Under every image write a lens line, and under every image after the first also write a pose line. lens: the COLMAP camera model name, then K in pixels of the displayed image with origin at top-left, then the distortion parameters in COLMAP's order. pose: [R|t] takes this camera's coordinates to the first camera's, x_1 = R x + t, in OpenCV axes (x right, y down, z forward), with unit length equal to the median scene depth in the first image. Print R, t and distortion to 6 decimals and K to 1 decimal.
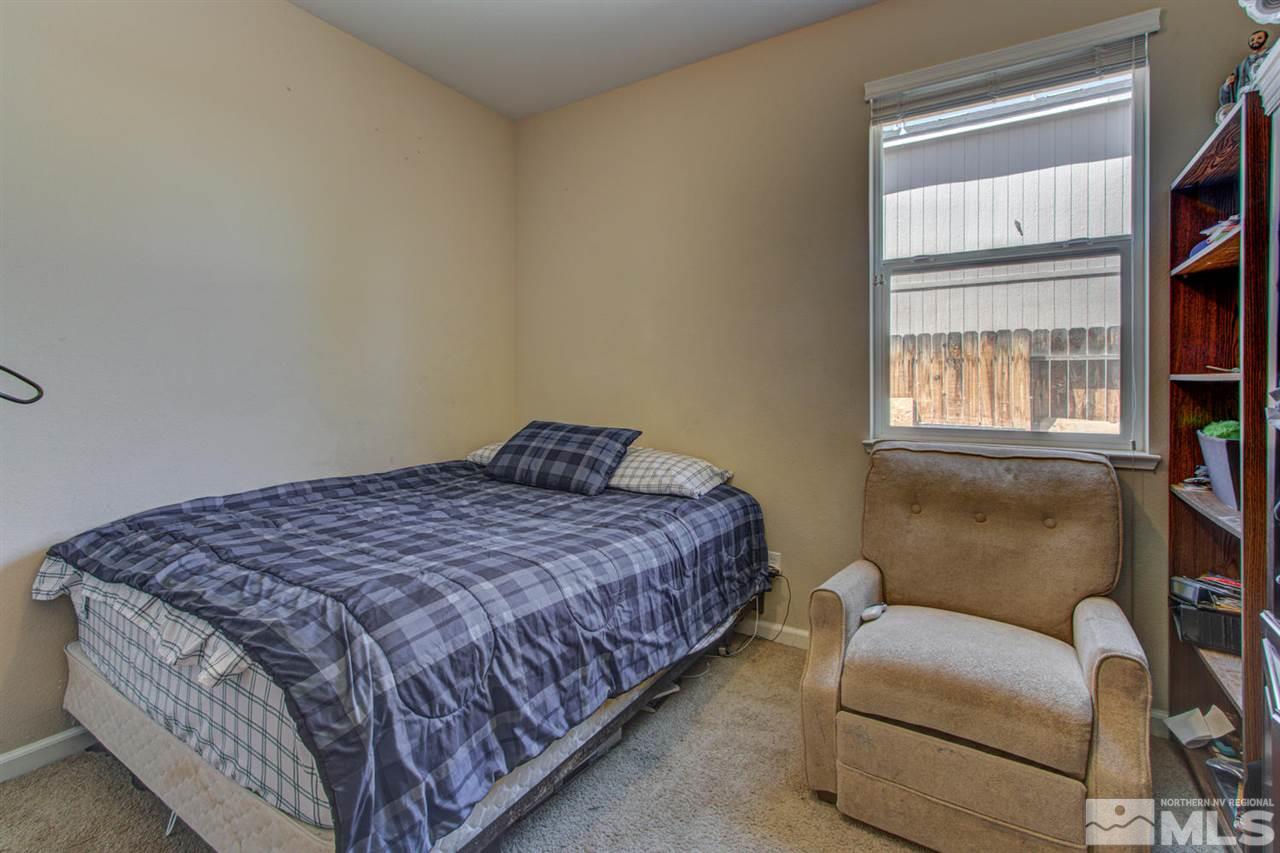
lens RADIAL K [[599.9, 0, 631.3], [0, 599.9, 385.9], [0, 0, 1]] dist [0.001138, 0.003275]
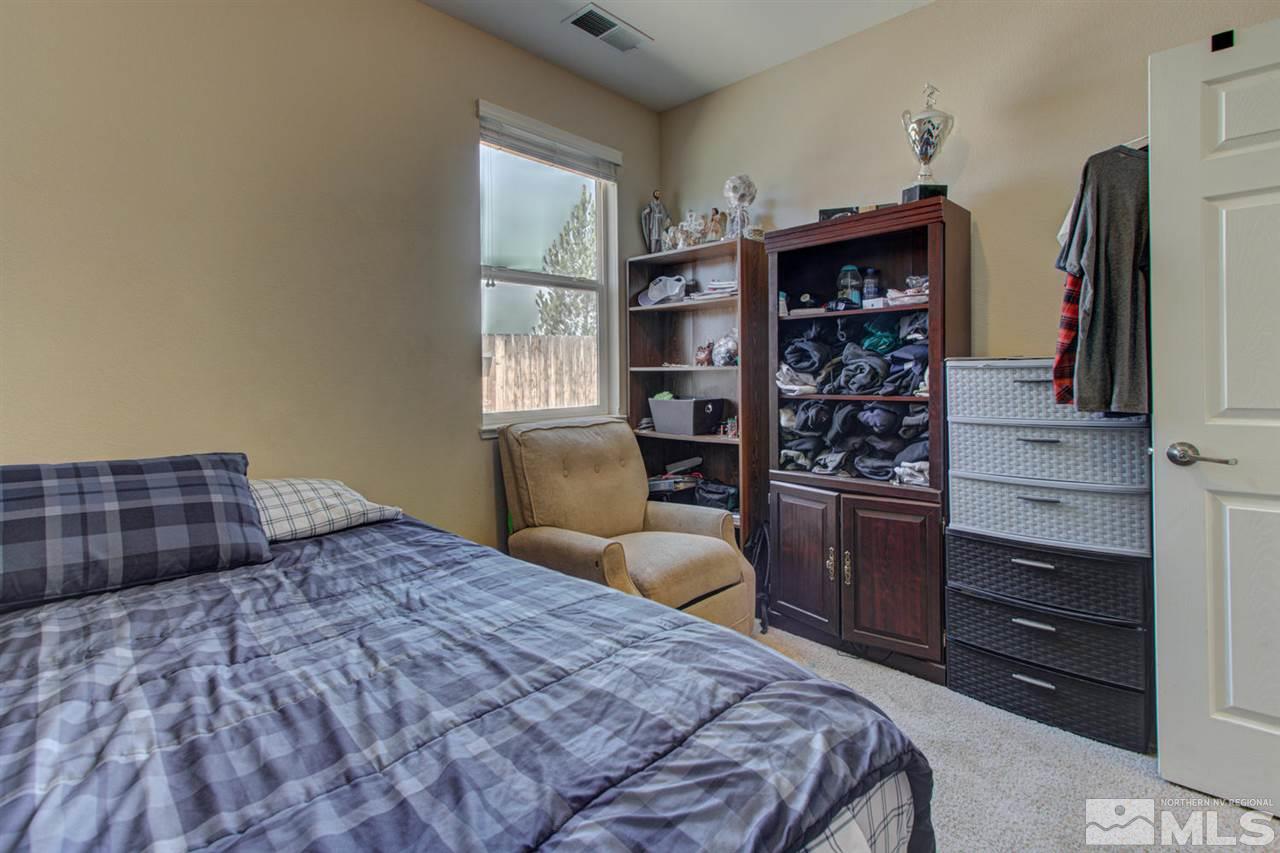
lens RADIAL K [[599.9, 0, 635.2], [0, 599.9, 369.2], [0, 0, 1]] dist [0.001138, 0.003275]
pose [[0.181395, 0.000565, 0.983410, -0.770979], [0.018661, 0.999818, -0.004016, -0.005522], [-0.983233, 0.019080, 0.181352, 0.653139]]
